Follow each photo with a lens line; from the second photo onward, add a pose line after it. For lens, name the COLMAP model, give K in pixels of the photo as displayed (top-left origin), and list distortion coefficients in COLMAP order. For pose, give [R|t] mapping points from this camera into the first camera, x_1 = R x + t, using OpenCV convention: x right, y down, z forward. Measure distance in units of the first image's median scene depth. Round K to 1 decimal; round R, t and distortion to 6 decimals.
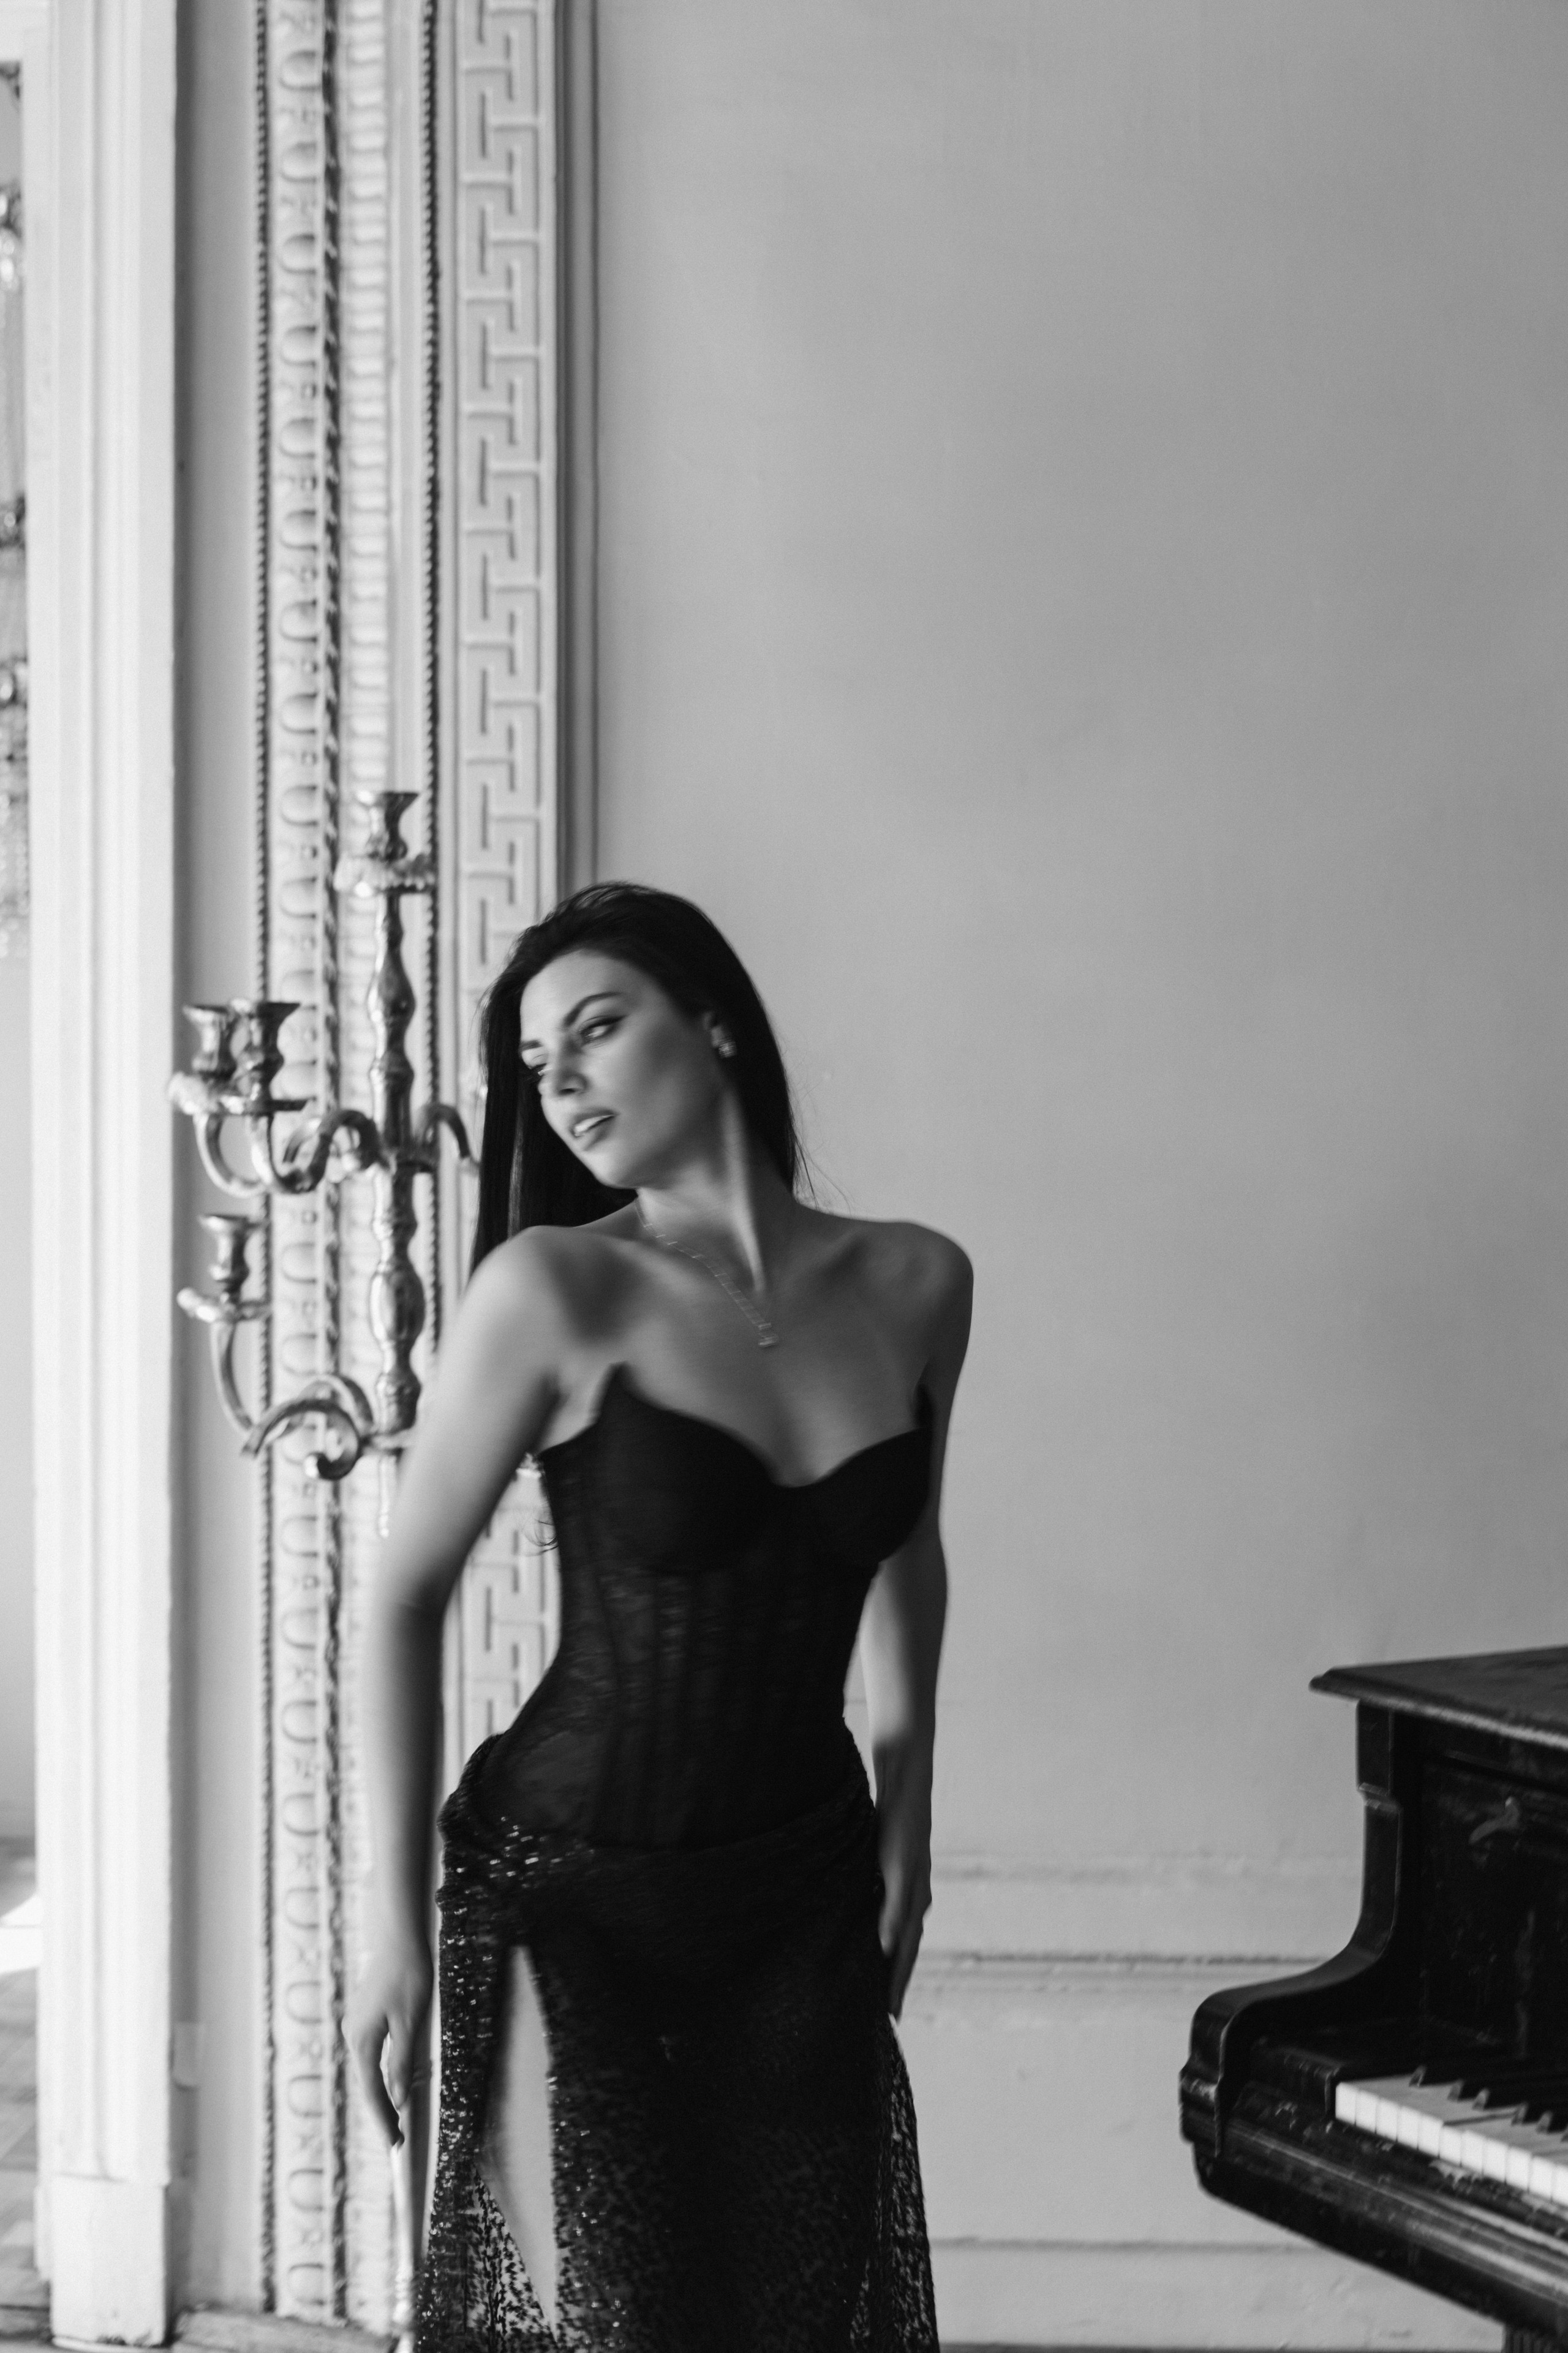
lens RADIAL K [[3979.0, 0, 786.5], [0, 3979.0, 1171.7], [0, 0, 1]] dist [-0.016922, 0.000000]
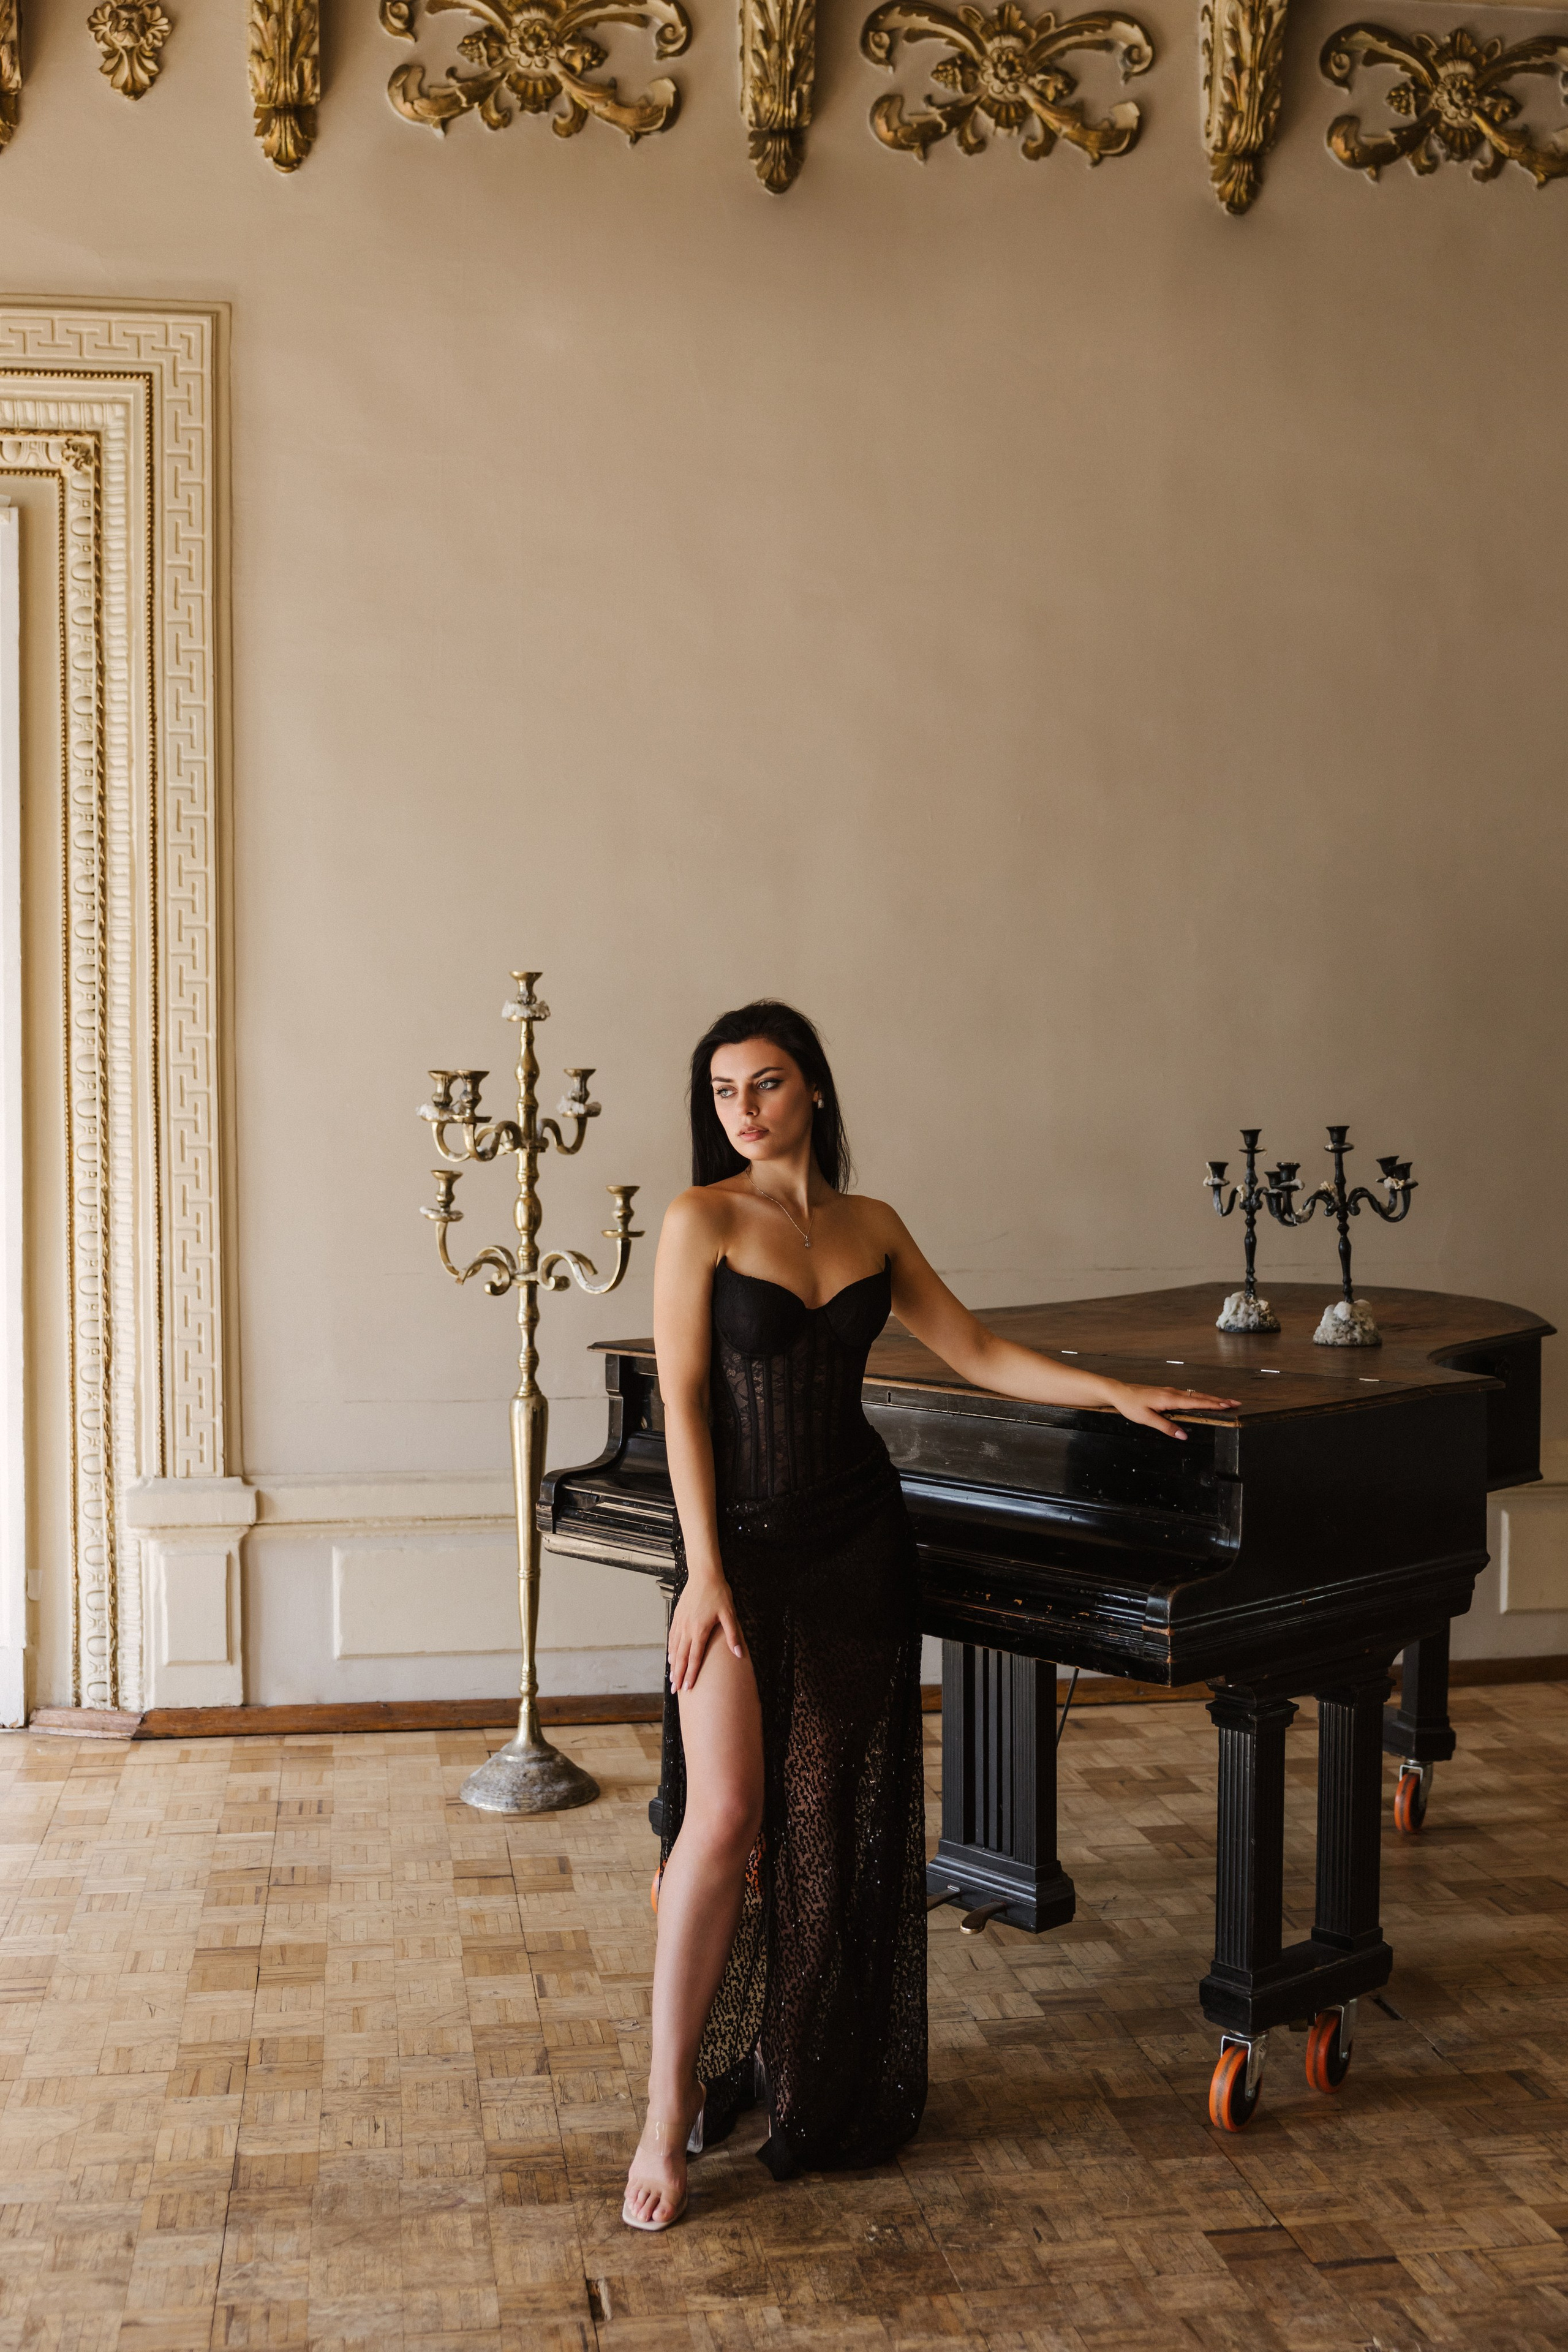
lens RADIAL K [[2507.0, 0, 784.4], [0, 2507.0, 1172.9], [0, 0, 1]] dist [-0.009681, 0.000000]
pose [[0.975170, -0.008432, 0.221296, -0.057993], [0.008181, 0.999964, 0.002051, 0.010851], [-0.221305, -0.000189, 0.975205, -0.344311]]
